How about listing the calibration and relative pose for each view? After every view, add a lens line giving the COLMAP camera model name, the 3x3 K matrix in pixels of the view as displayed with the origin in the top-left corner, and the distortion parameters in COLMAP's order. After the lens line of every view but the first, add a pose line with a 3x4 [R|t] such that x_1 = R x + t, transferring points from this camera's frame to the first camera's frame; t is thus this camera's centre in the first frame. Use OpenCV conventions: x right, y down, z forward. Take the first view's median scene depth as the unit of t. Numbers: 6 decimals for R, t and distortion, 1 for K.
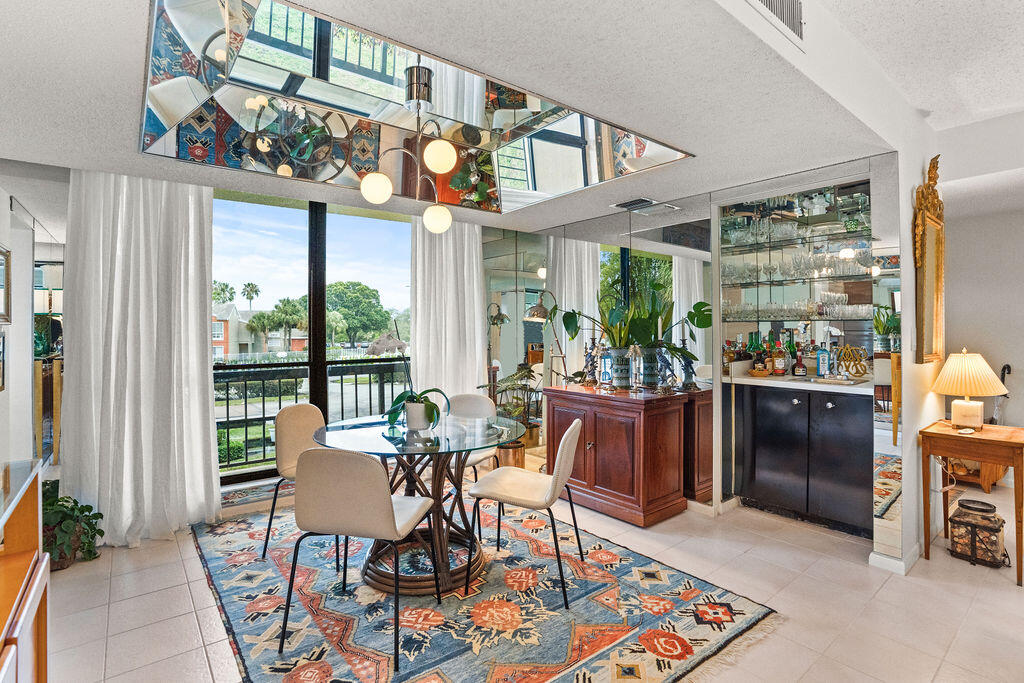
lens RADIAL K [[494.7, 0, 509.6], [0, 494.7, 332.3], [0, 0, 1]] dist [-0.035185, 0.000674]
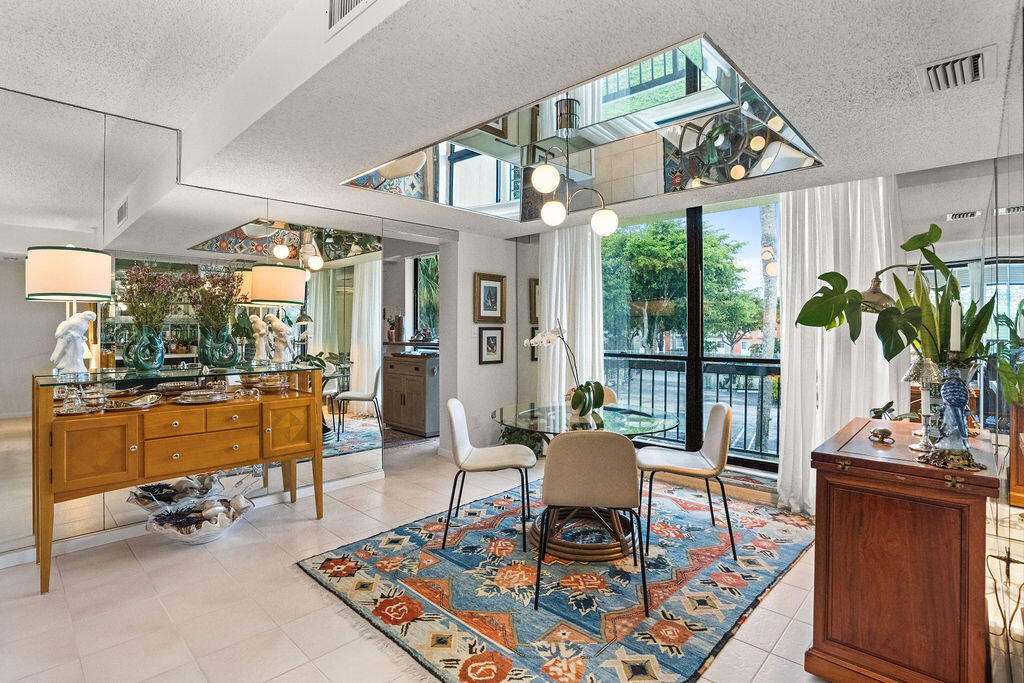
lens RADIAL K [[494.7, 0, 508.6], [0, 494.7, 339.1], [0, 0, 1]] dist [-0.035185, 0.000674]
pose [[0.135197, 0.018954, -0.990637, 1.070076], [0.001744, 0.999811, 0.019367, -0.001064], [0.990817, -0.004346, 0.135138, 0.802570]]
